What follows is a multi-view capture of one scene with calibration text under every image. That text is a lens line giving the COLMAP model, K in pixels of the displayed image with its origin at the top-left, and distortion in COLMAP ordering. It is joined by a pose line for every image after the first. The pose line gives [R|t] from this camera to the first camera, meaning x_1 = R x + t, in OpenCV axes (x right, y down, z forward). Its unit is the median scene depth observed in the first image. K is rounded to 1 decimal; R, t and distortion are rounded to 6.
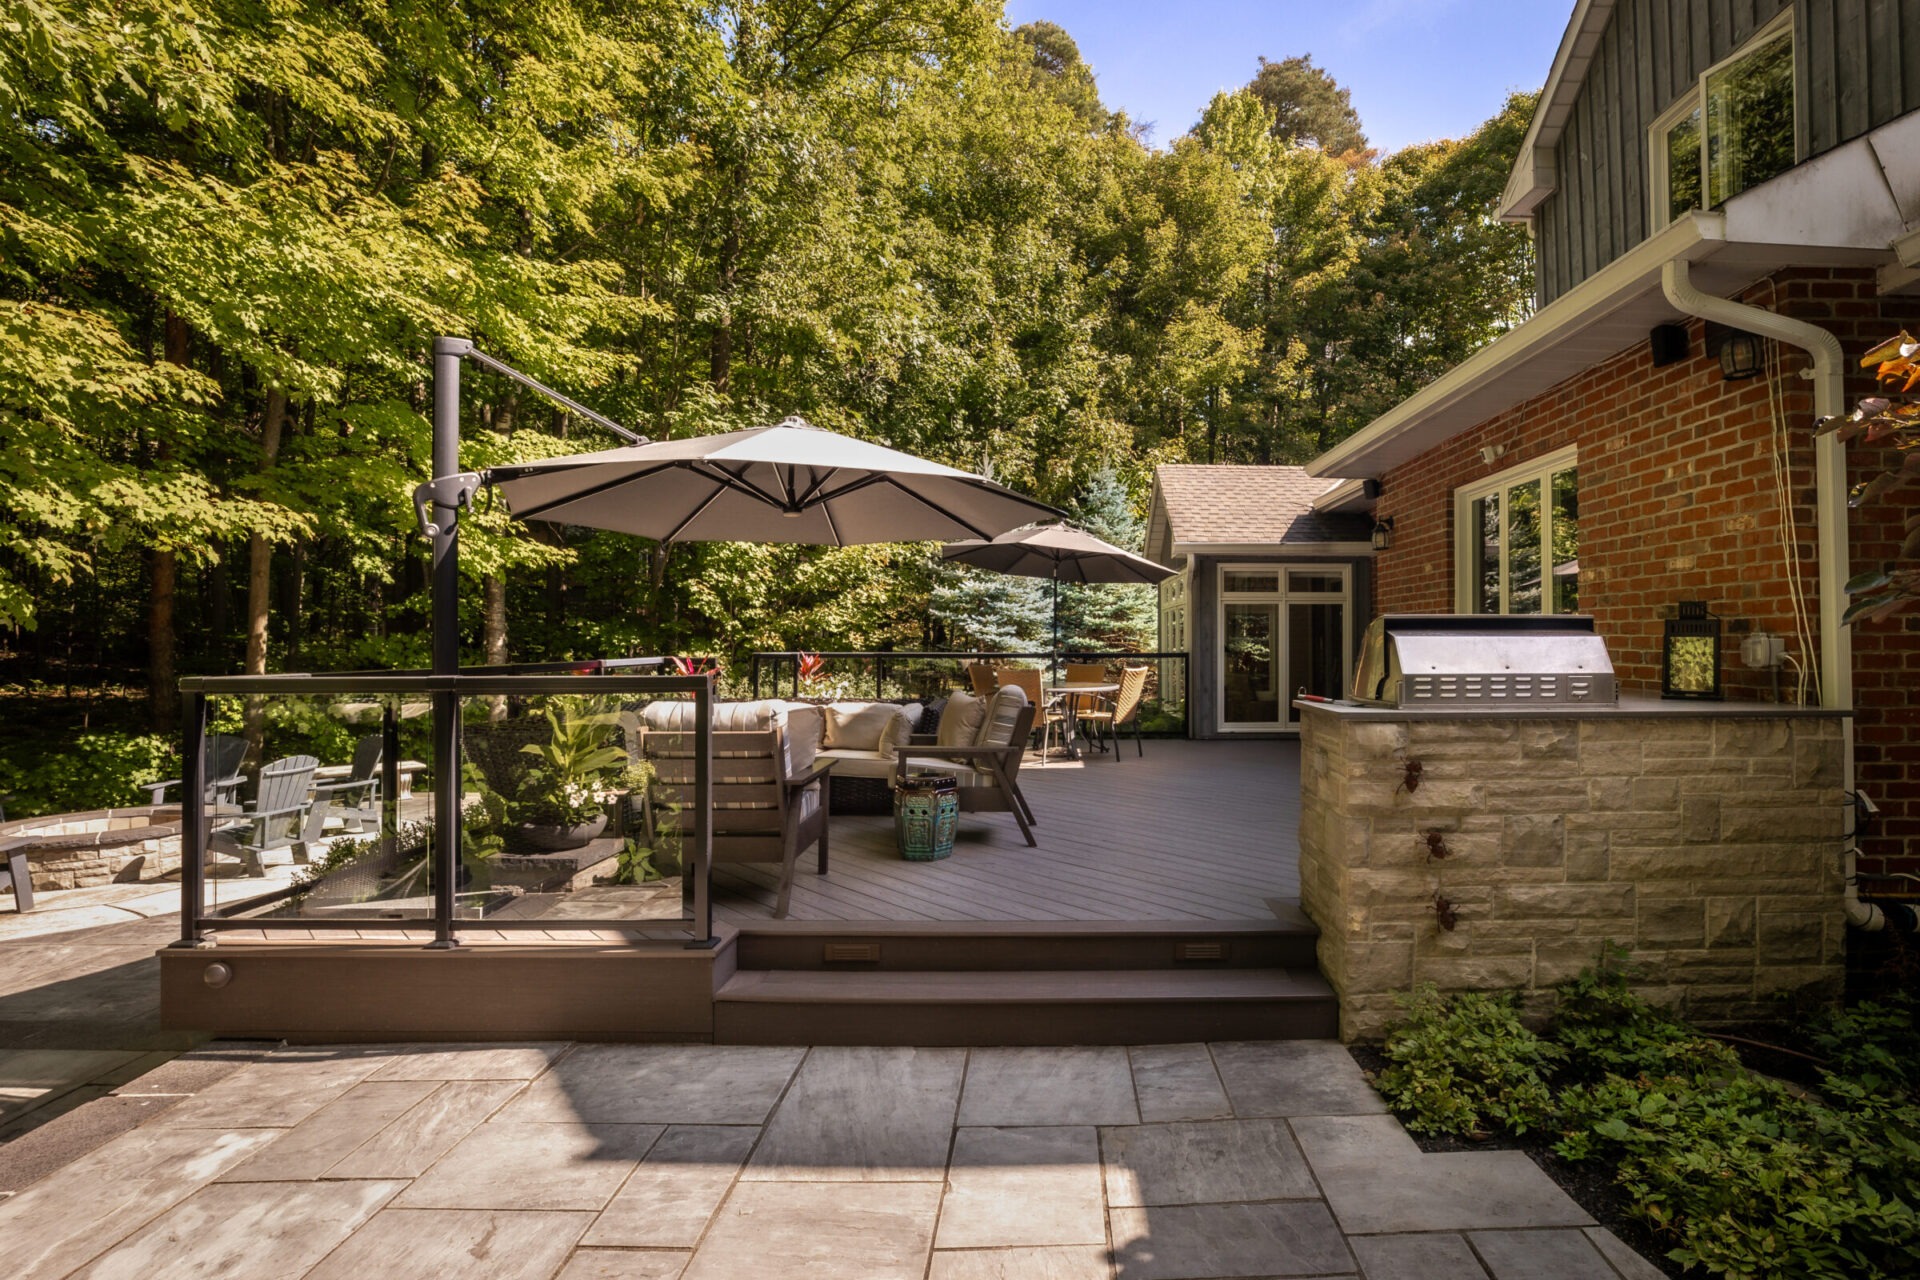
lens RADIAL K [[876.8, 0, 1069.5], [0, 876.8, 570.4], [0, 0, 1]] dist [-0.016594, 0.002969]
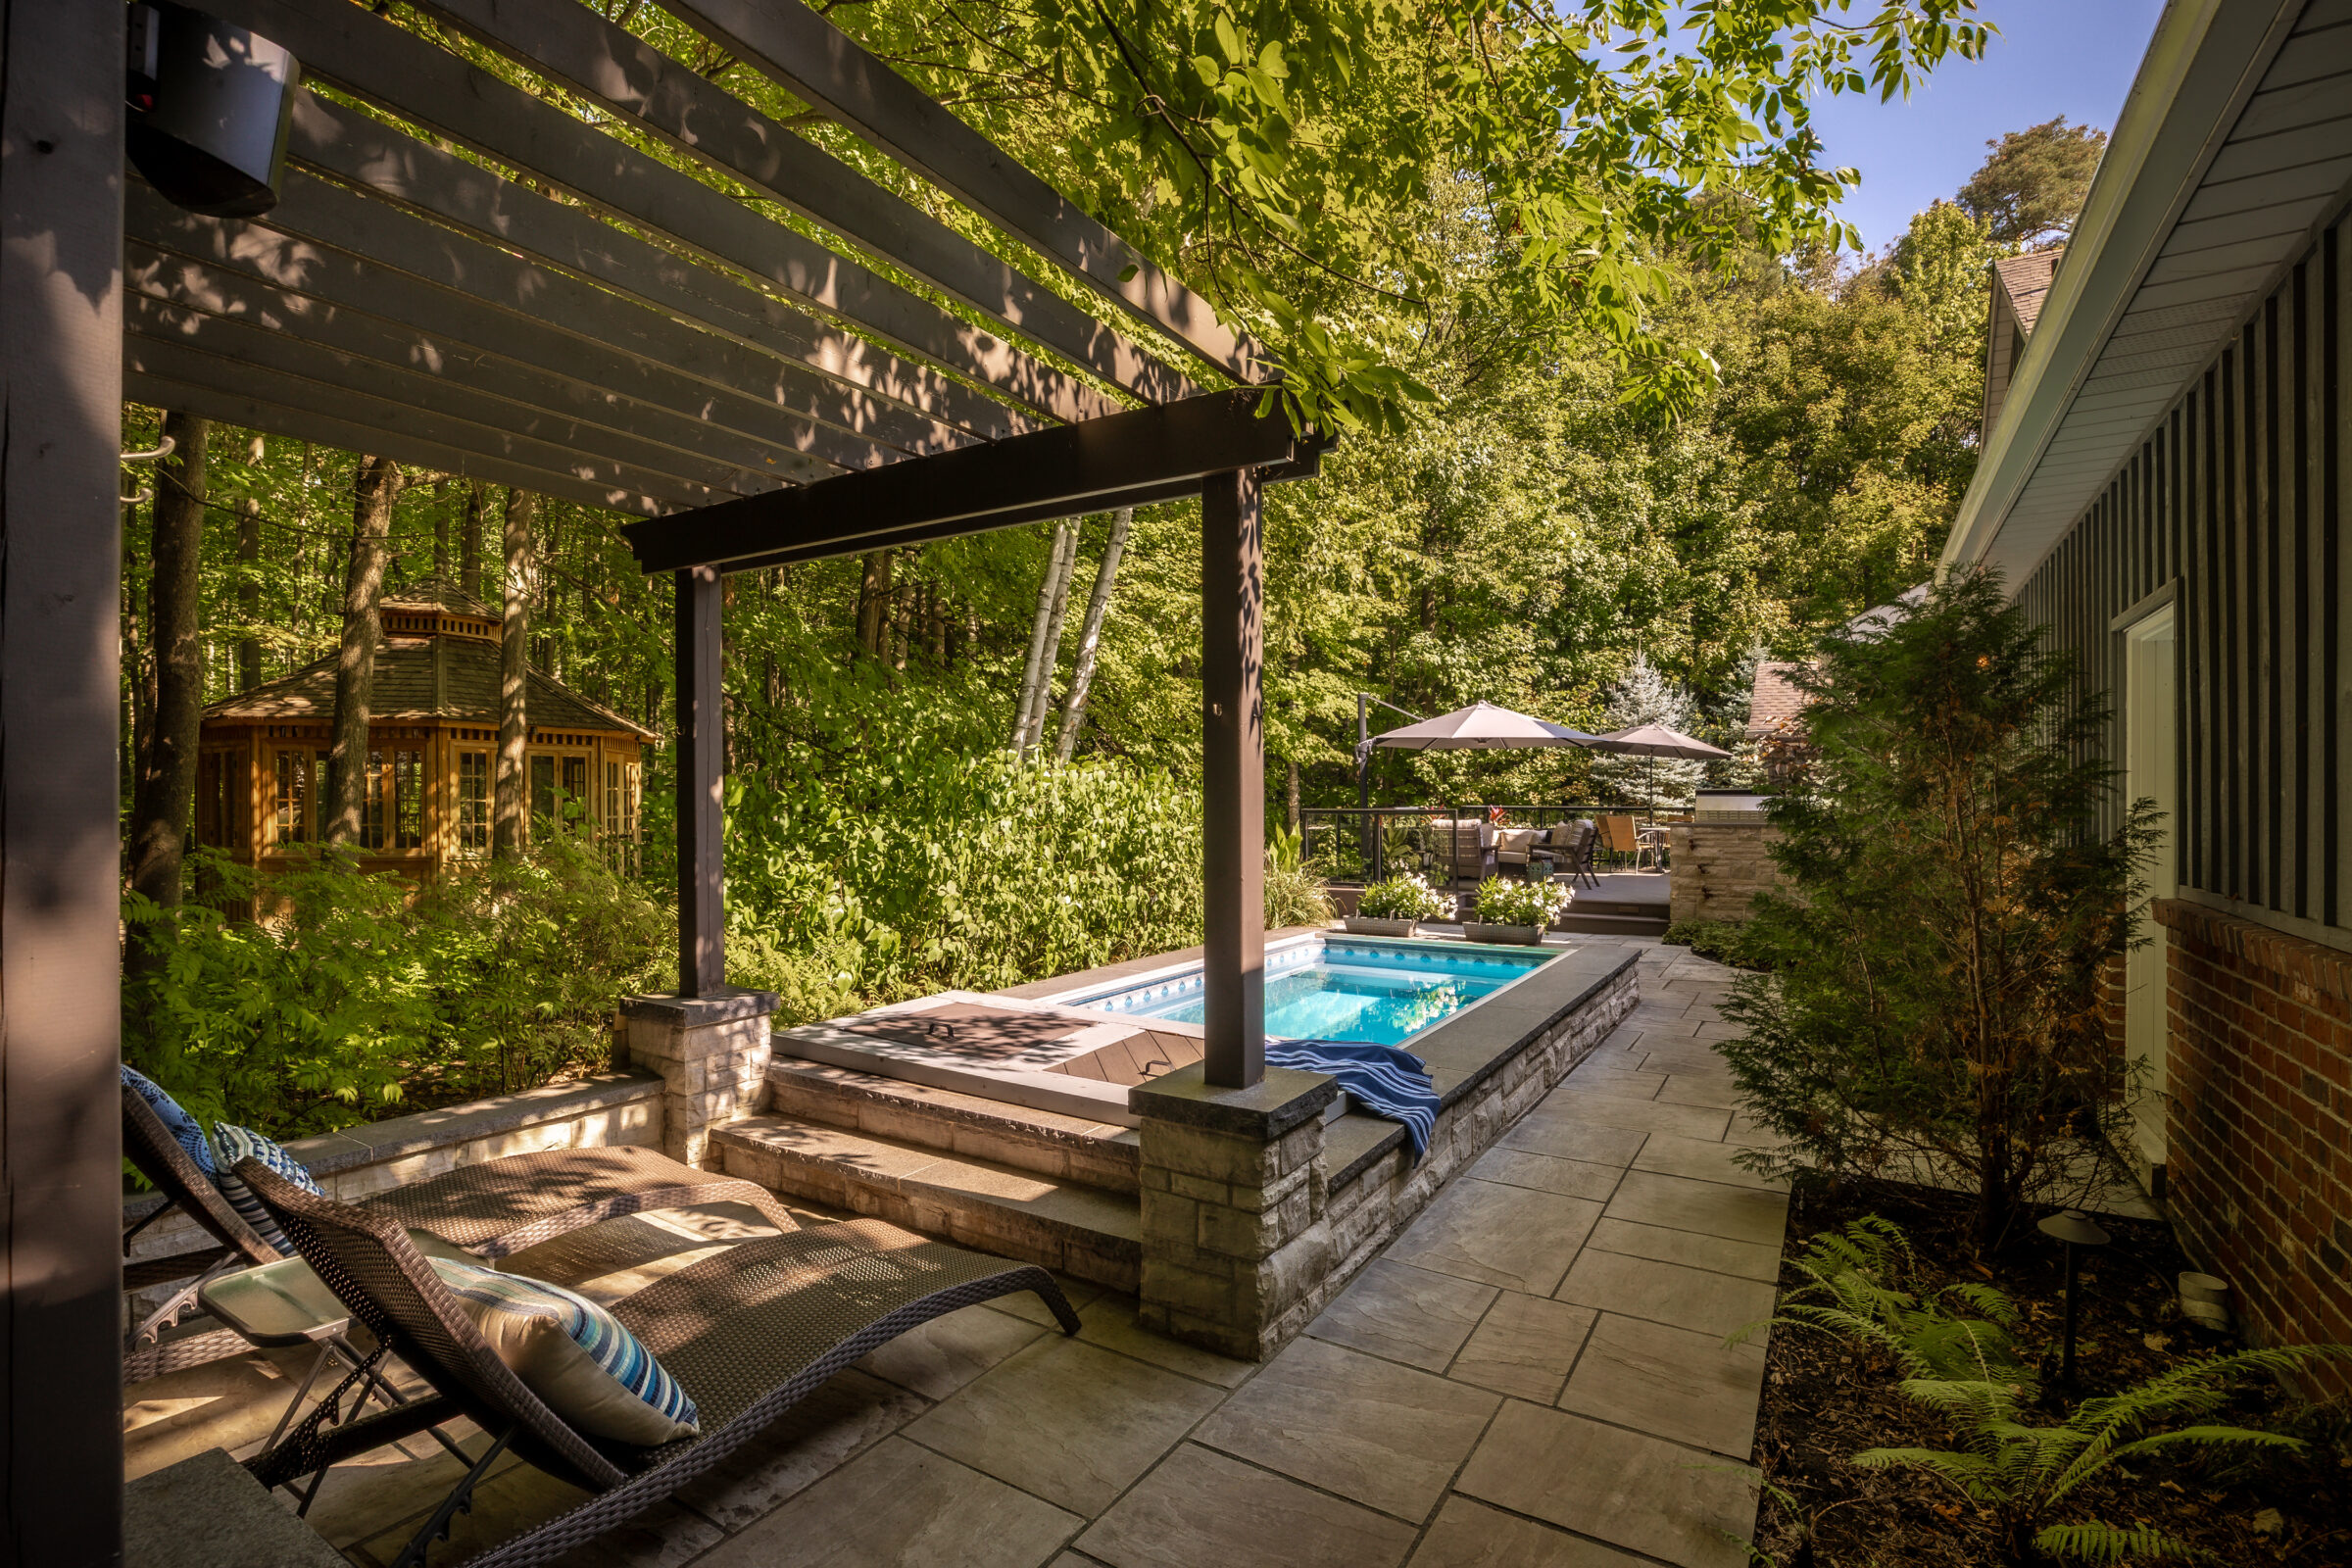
lens RADIAL K [[1074.1, 0, 1184.0], [0, 1074.1, 786.6], [0, 0, 1]] dist [-0.016594, 0.002969]
pose [[0.833581, -0.006136, -0.552363, 0.178850], [0.044055, 0.997492, 0.055404, -0.043730], [0.550638, -0.070519, 0.831760, -0.543249]]
